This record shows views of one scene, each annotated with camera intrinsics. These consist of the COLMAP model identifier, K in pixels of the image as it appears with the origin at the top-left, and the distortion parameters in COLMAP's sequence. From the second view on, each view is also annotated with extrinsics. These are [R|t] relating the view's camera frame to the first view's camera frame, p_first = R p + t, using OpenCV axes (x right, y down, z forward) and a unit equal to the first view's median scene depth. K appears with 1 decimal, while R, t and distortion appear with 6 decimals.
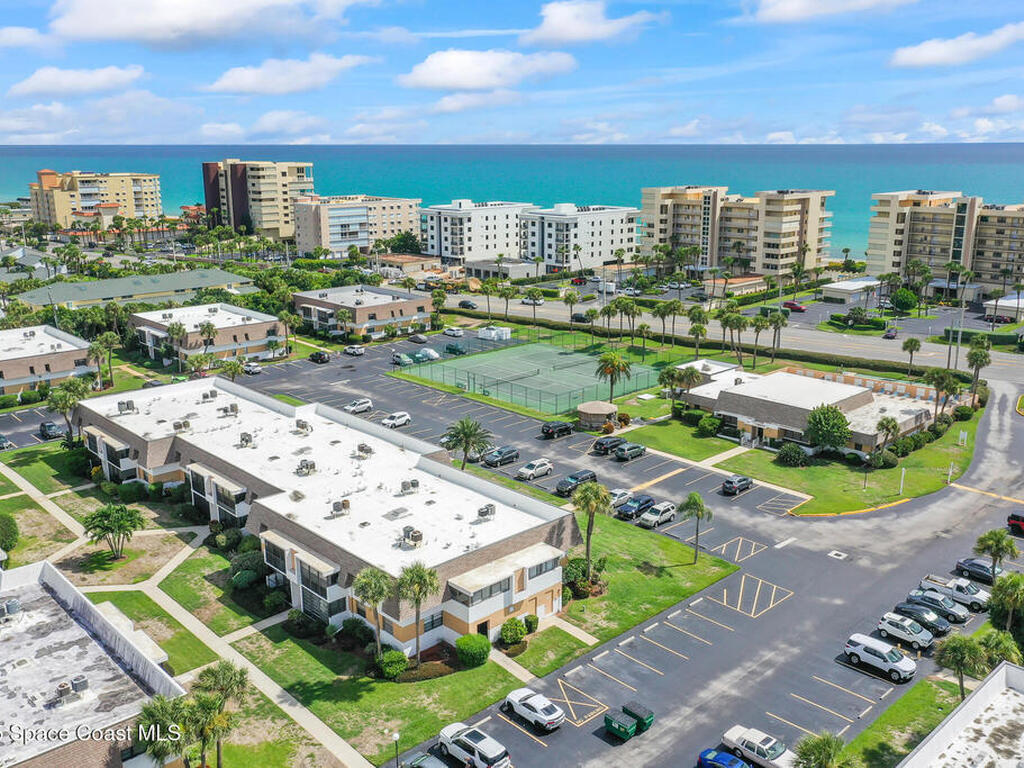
lens RADIAL K [[922.3, 0, 534.5], [0, 922.3, 381.4], [0, 0, 1]] dist [0.003388, 0.003799]
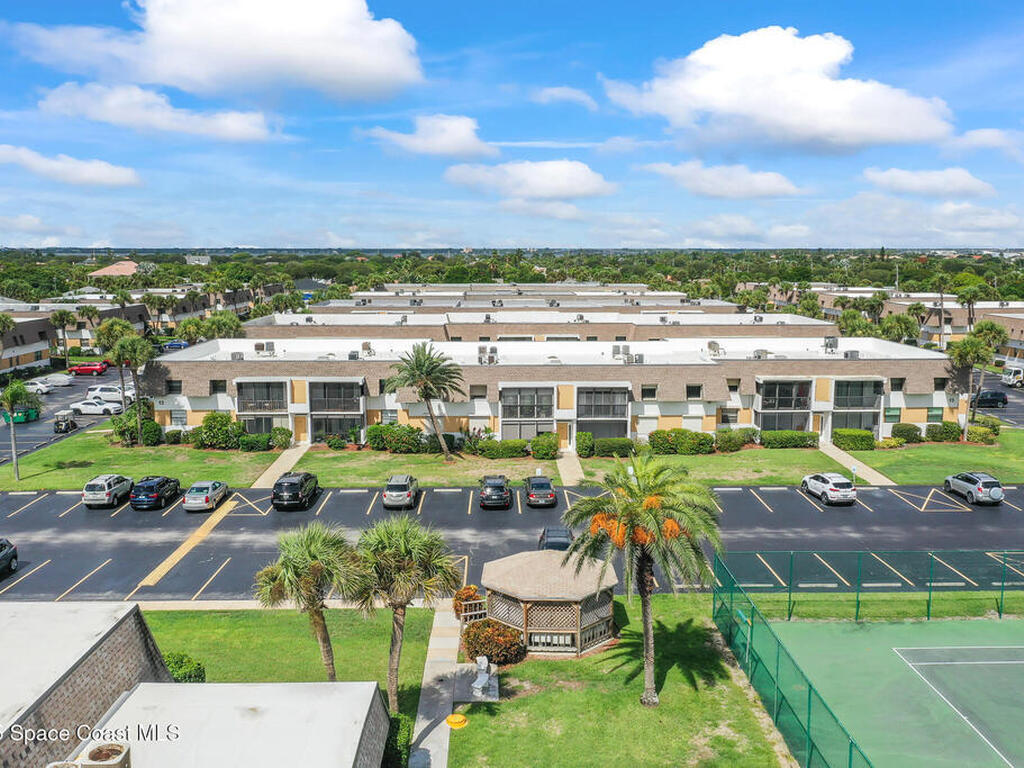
lens RADIAL K [[911.5, 0, 516.2], [0, 911.5, 381.4], [0, 0, 1]] dist [-0.007713, 0.011881]
pose [[-0.681554, 0.106310, -0.724005, 0.194344], [-0.182828, 0.933275, 0.309147, -0.082075], [0.708561, 0.343069, -0.616641, 0.785058]]
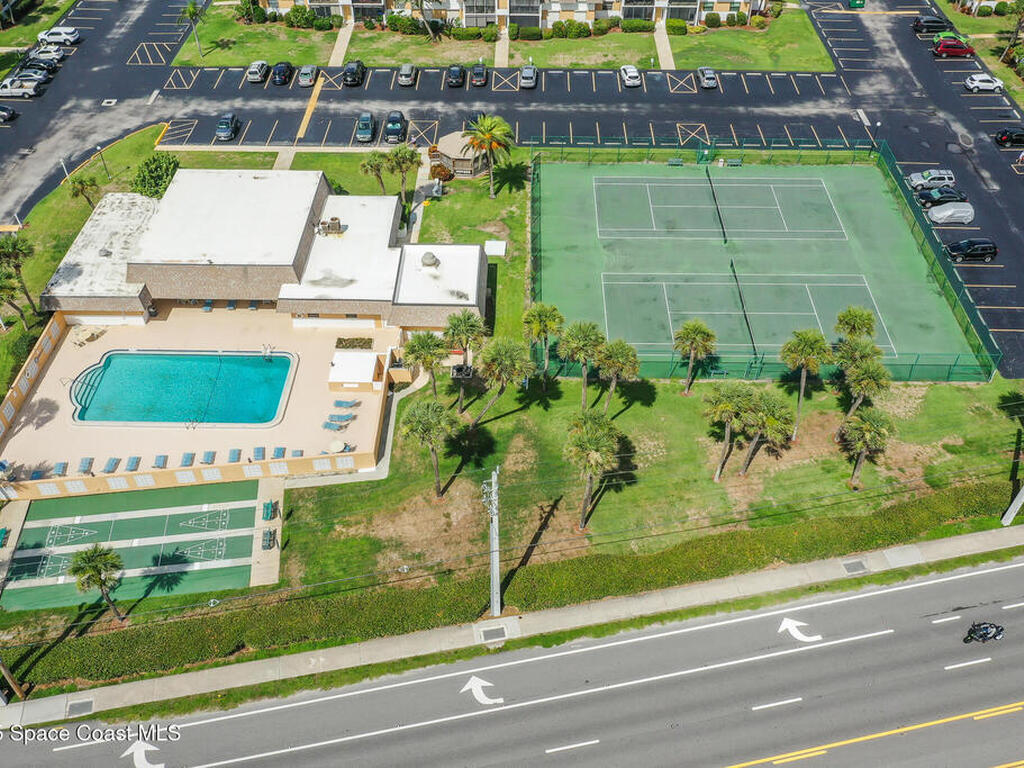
lens RADIAL K [[911.5, 0, 516.2], [0, 911.5, 381.4], [0, 0, 1]] dist [-0.007713, 0.011881]
pose [[-0.709593, 0.491319, -0.505058, 0.352238], [-0.176616, 0.569882, 0.802522, -0.323152], [0.682118, 0.658665, -0.317610, 0.951761]]
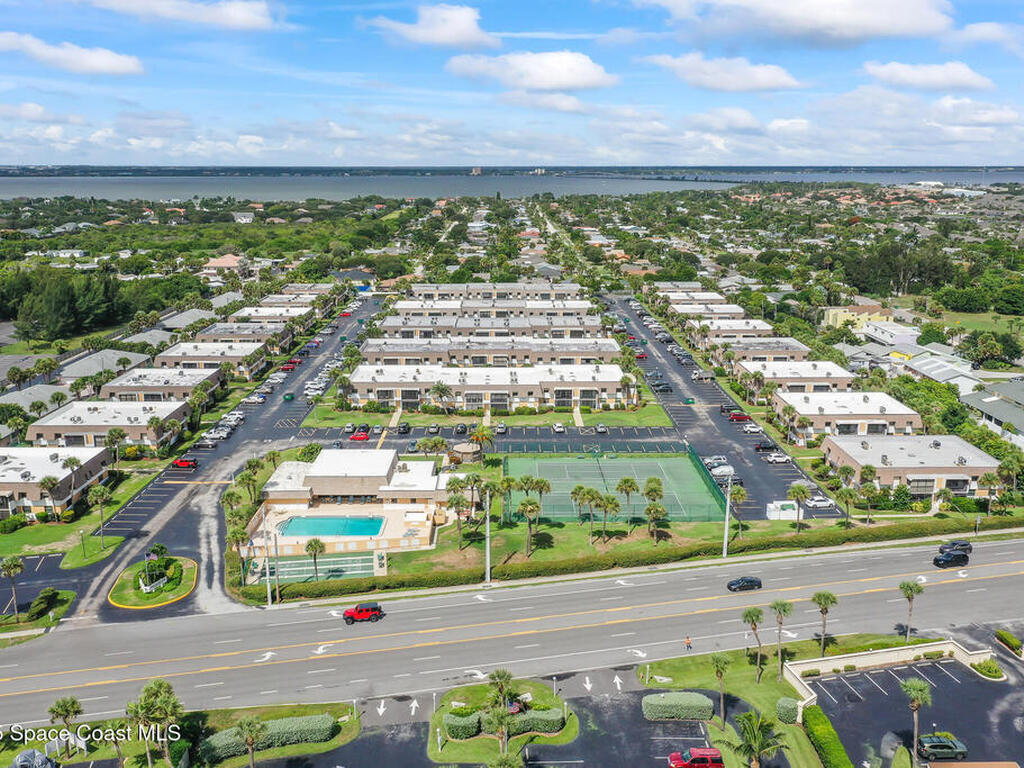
lens RADIAL K [[911.5, 0, 516.2], [0, 911.5, 381.4], [0, 0, 1]] dist [-0.007713, 0.011881]
pose [[-0.690120, 0.170703, -0.703274, 0.681073], [-0.180622, 0.900401, 0.395794, -0.437326], [0.700792, 0.400172, -0.590553, 1.260413]]
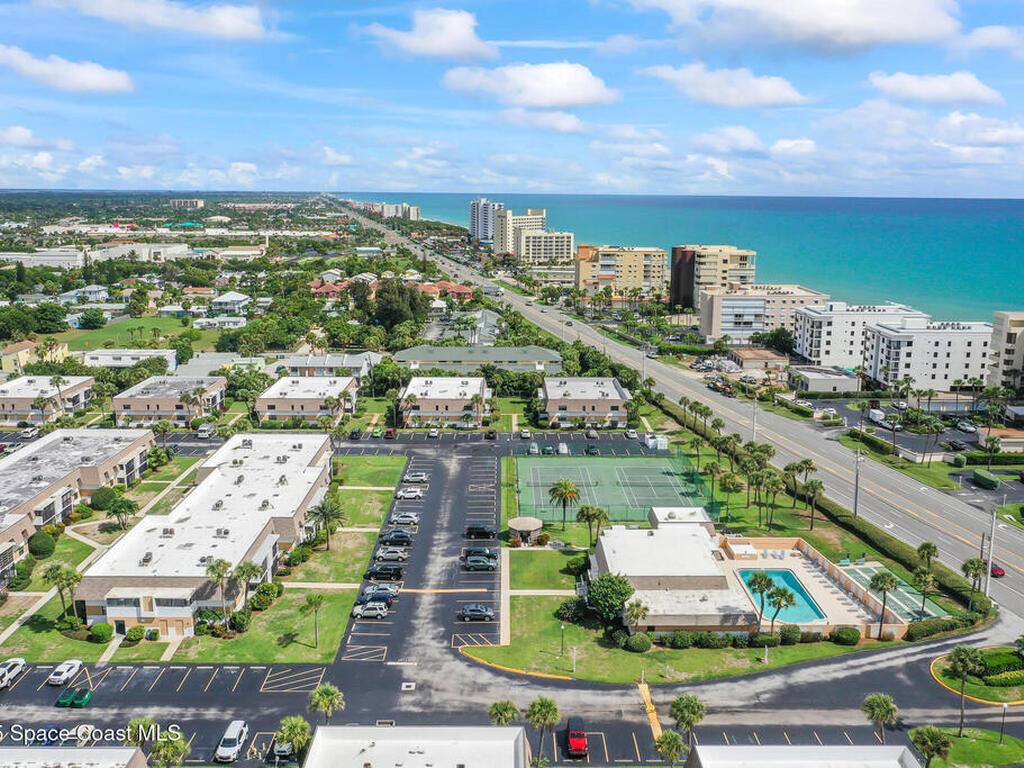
lens RADIAL K [[911.5, 0, 516.2], [0, 911.5, 381.4], [0, 0, 1]] dist [-0.007713, 0.011881]
pose [[0.726559, 0.147798, -0.671020, 0.539936], [-0.181327, 0.983215, 0.020226, -0.112837], [0.662746, 0.106979, 0.741163, 0.091489]]
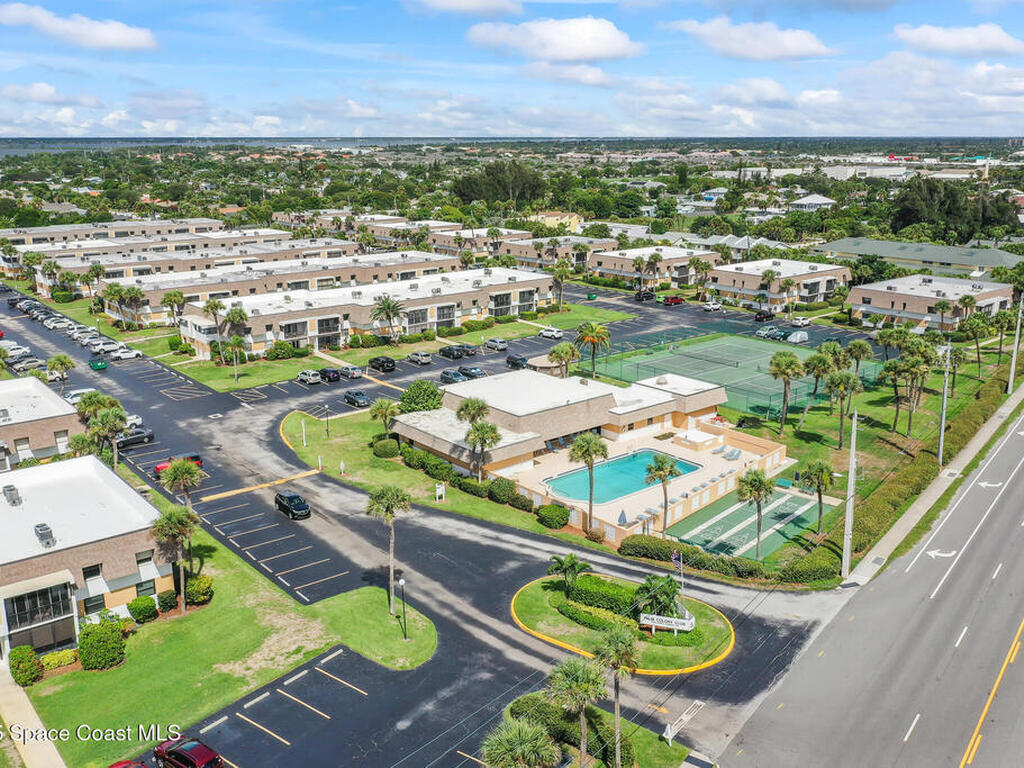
lens RADIAL K [[911.5, 0, 516.2], [0, 911.5, 381.4], [0, 0, 1]] dist [-0.007713, 0.011881]
pose [[-0.072051, 0.259487, -0.963055, 0.727516], [-0.248564, 0.930429, 0.269292, -0.149167], [0.965932, 0.258784, -0.002539, 0.663187]]
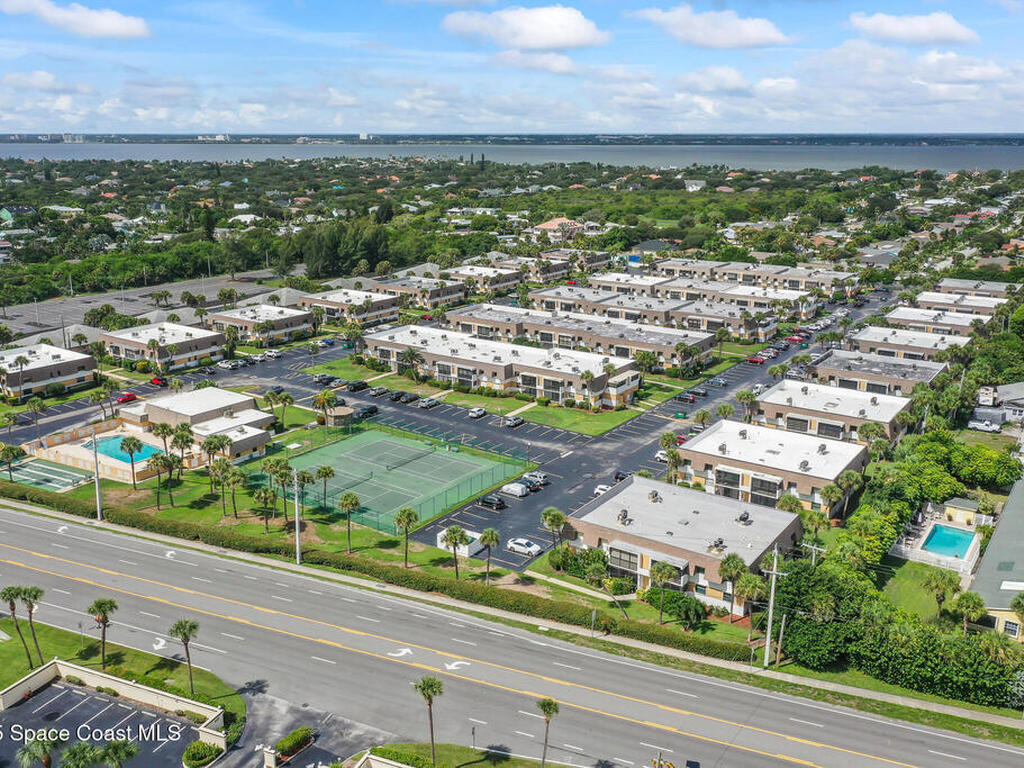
lens RADIAL K [[911.5, 0, 516.2], [0, 911.5, 381.4], [0, 0, 1]] dist [-0.007713, 0.011881]
pose [[-0.982290, 0.048138, -0.181080, 0.035943], [-0.048834, 0.867259, 0.495456, -0.500397], [0.180894, 0.495524, -0.849549, 1.525386]]
